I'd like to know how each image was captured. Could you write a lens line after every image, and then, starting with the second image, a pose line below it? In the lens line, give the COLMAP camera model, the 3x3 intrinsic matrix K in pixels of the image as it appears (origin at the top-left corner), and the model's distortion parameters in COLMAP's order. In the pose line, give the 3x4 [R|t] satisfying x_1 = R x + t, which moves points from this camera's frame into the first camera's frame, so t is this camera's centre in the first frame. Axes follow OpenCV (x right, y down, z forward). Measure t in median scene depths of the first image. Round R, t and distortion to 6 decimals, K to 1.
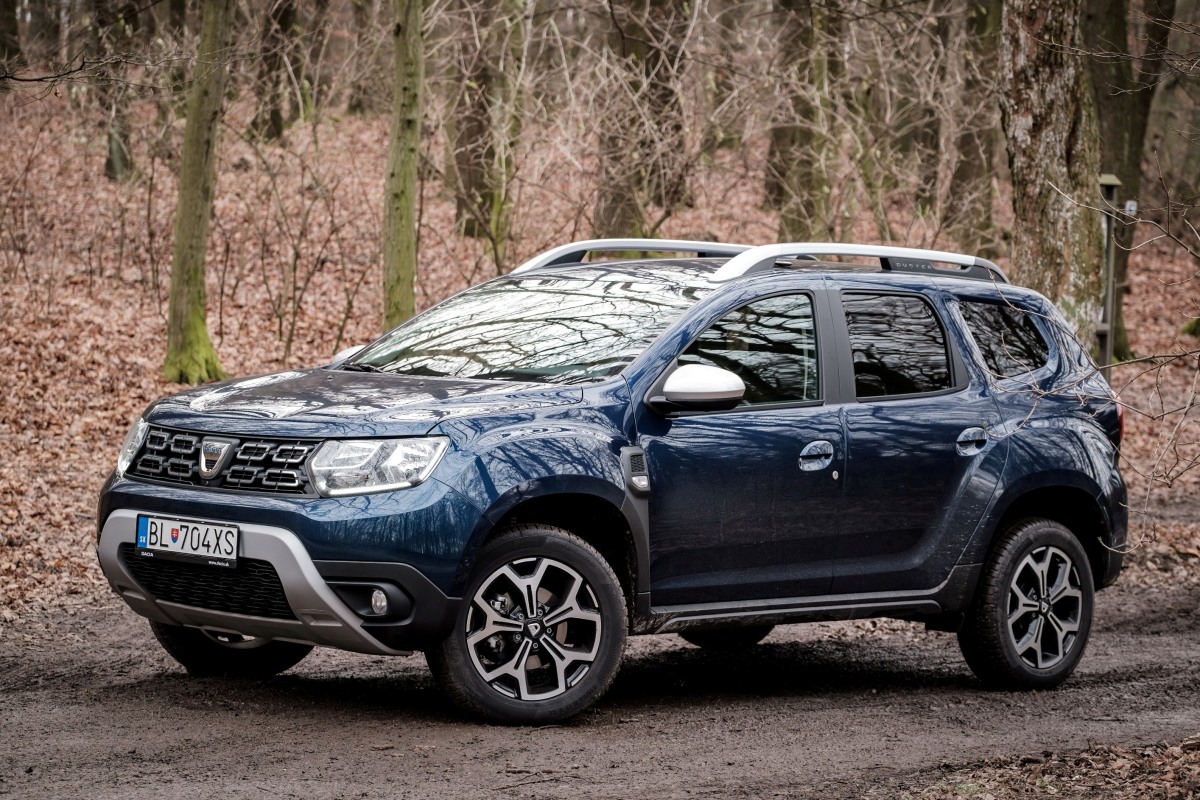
lens RADIAL K [[3497.4, 0, 600.0], [0, 3497.4, 400.0], [0, 0, 1]] dist [0.114666, 0.760849]
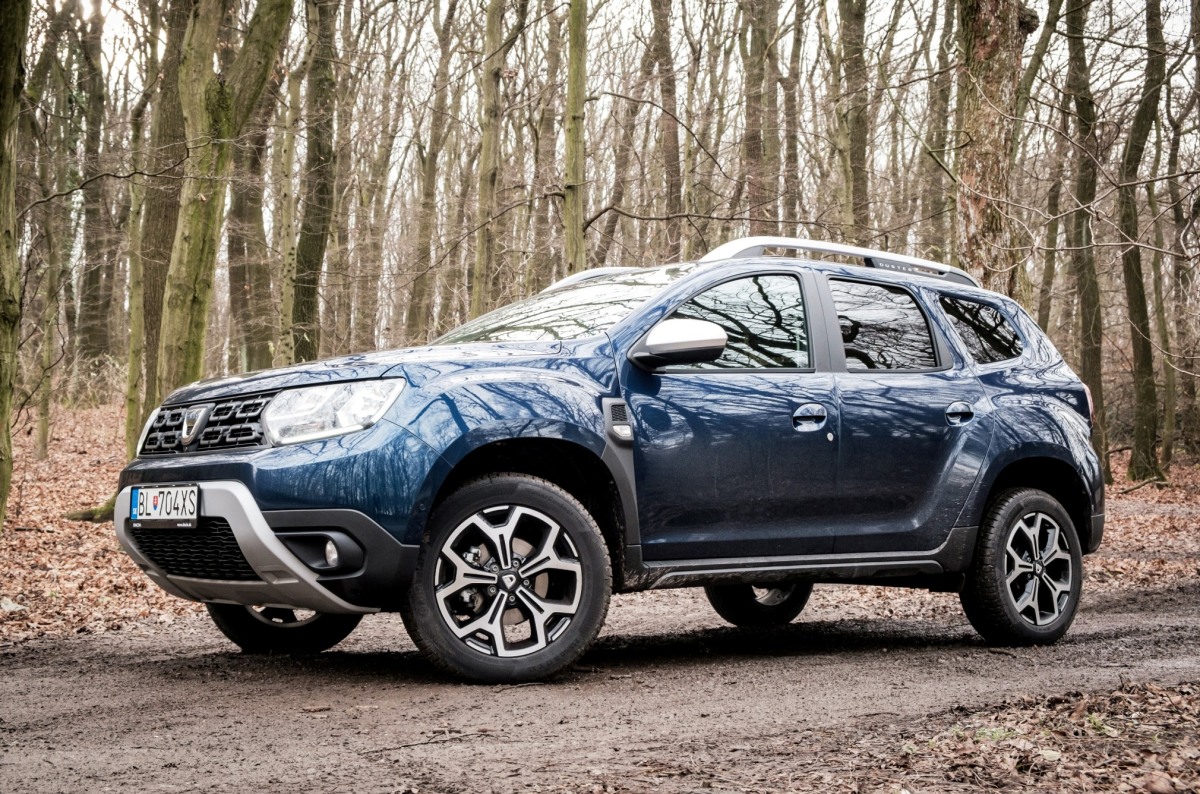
lens RADIAL K [[1576.5, 0, 579.1], [0, 1576.5, 356.7], [0, 0, 1]] dist [0.011098, -0.031555]
pose [[0.991214, -0.058694, -0.118532, 0.054083], [0.041981, 0.989419, -0.138877, 0.064686], [0.125429, 0.132681, 0.983190, 0.564253]]
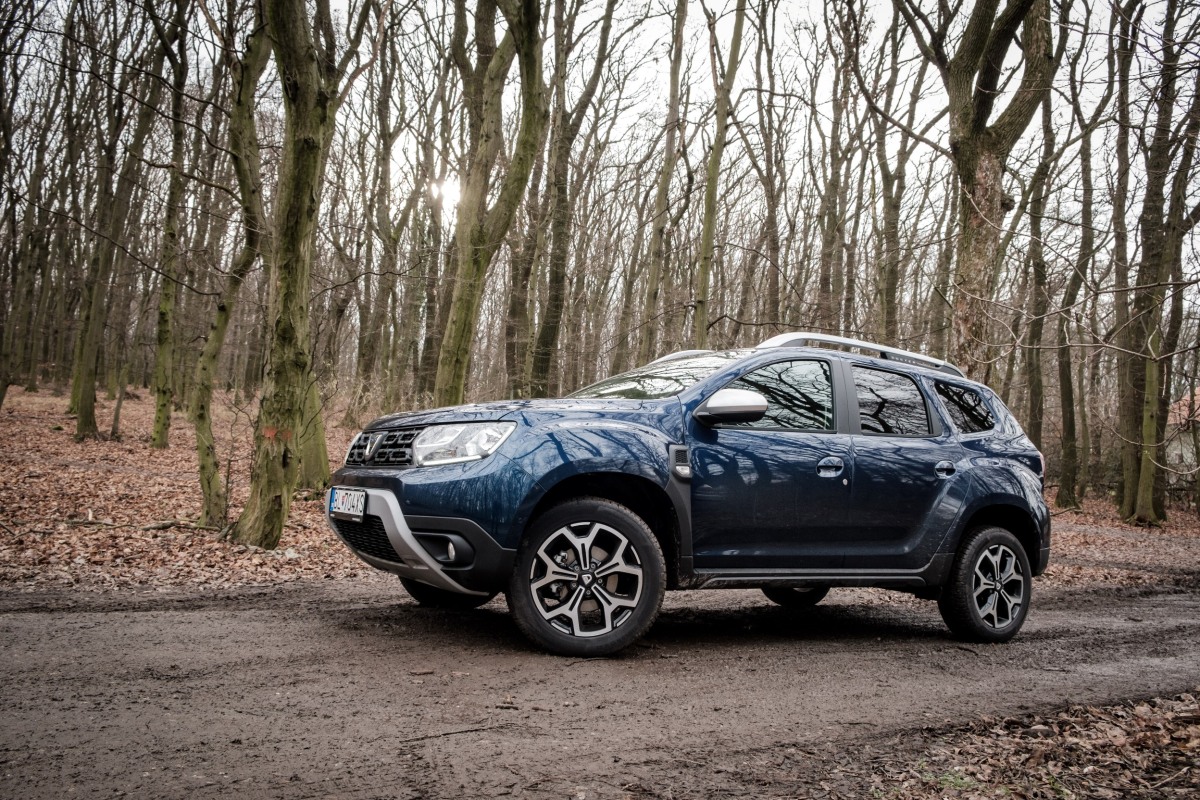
lens RADIAL K [[925.8, 0, 617.5], [0, 925.8, 397.7], [0, 0, 1]] dist [-0.009085, -0.006163]
pose [[0.974216, -0.005580, -0.225548, 0.067067], [-0.028560, 0.988602, -0.147816, 0.049183], [0.223802, 0.150446, 0.962953, 0.662322]]
